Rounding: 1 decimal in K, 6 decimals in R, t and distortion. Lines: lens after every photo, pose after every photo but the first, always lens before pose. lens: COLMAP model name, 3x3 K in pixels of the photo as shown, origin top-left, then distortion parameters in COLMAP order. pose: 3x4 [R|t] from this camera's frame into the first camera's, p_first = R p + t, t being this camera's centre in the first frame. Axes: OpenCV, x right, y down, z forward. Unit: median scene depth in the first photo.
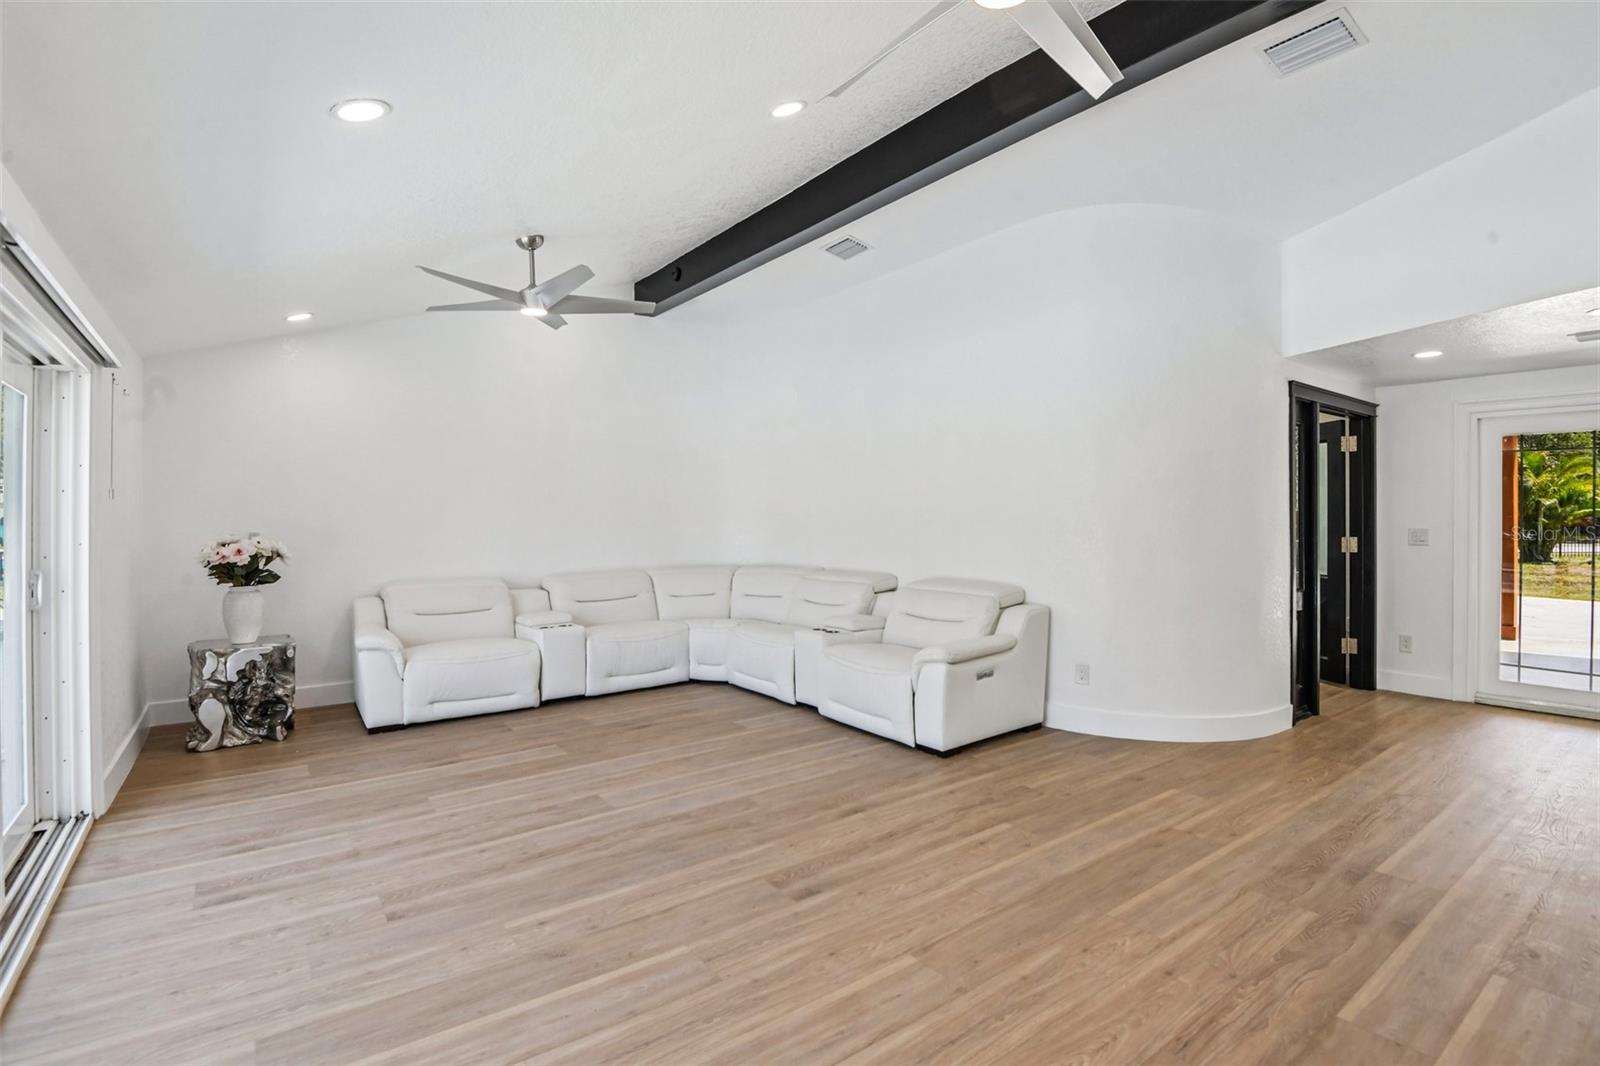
lens RADIAL K [[768.0, 0, 795.8], [0, 768.0, 511.9], [0, 0, 1]] dist [0.013779, -0.040216]
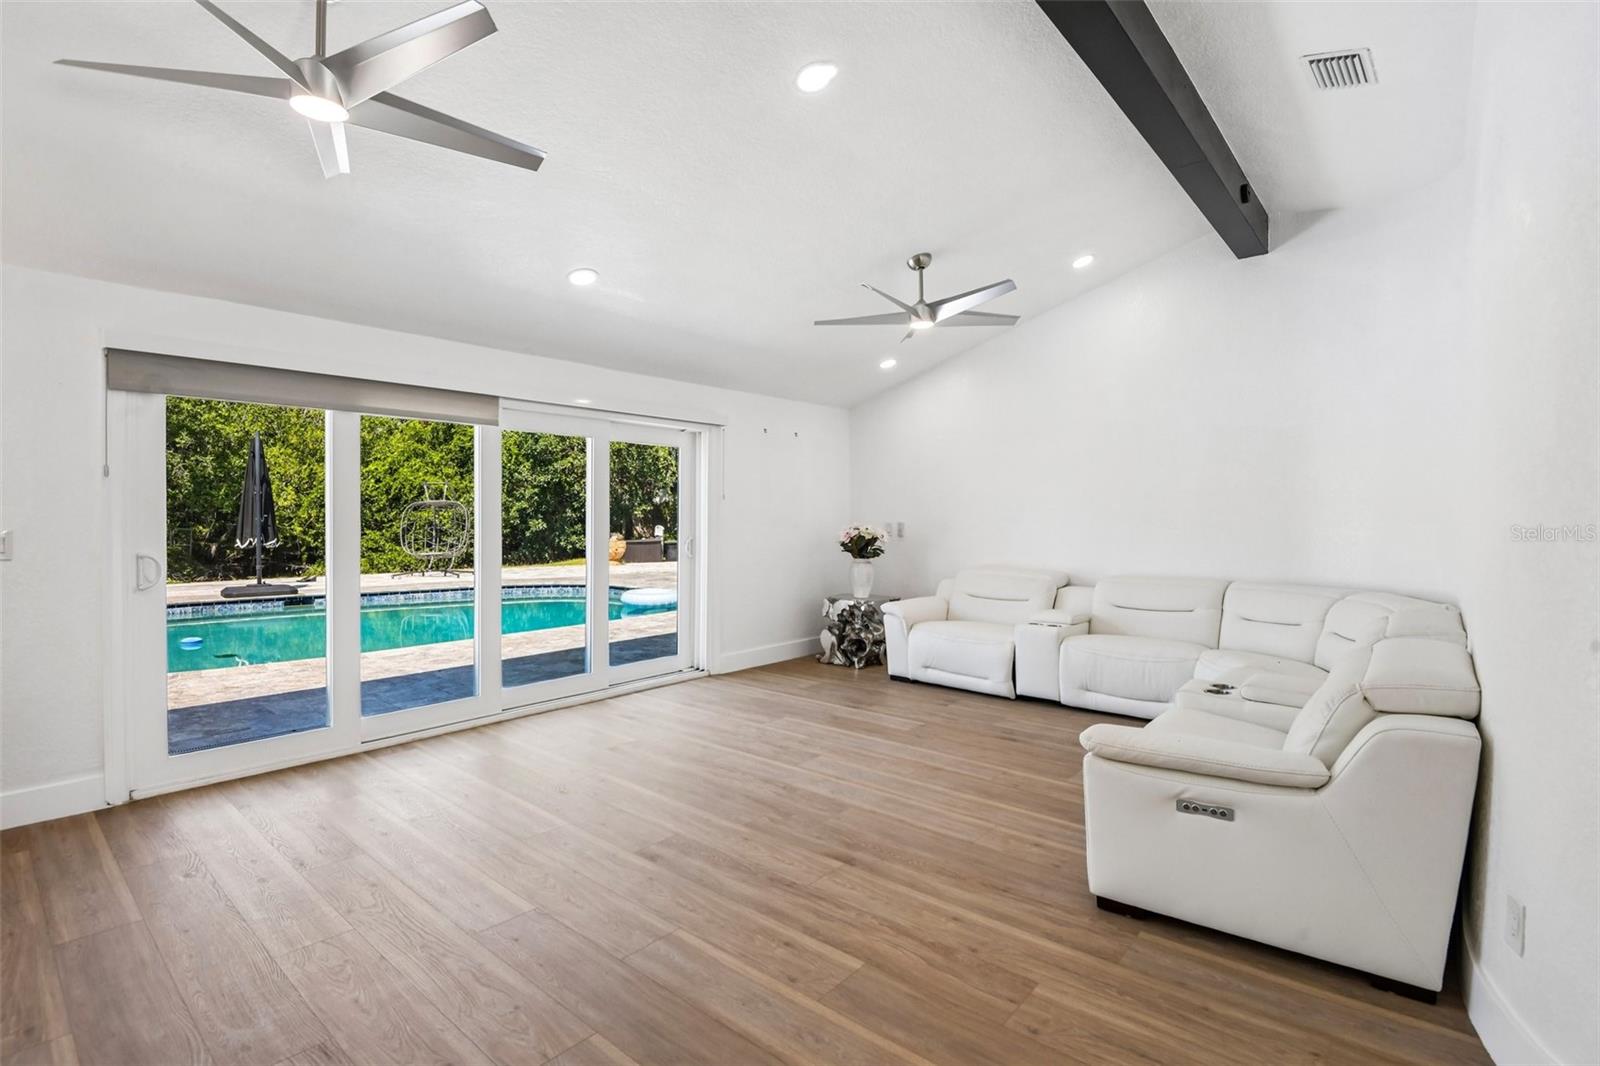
lens RADIAL K [[749.8, 0, 798.1], [0, 749.8, 511.1], [0, 0, 1]] dist [0.001124, -0.018461]
pose [[0.234538, 0.005202, -0.972093, 0.737276], [-0.004184, 0.999982, 0.004341, 0.002536], [0.972098, 0.003049, 0.234556, 0.645353]]
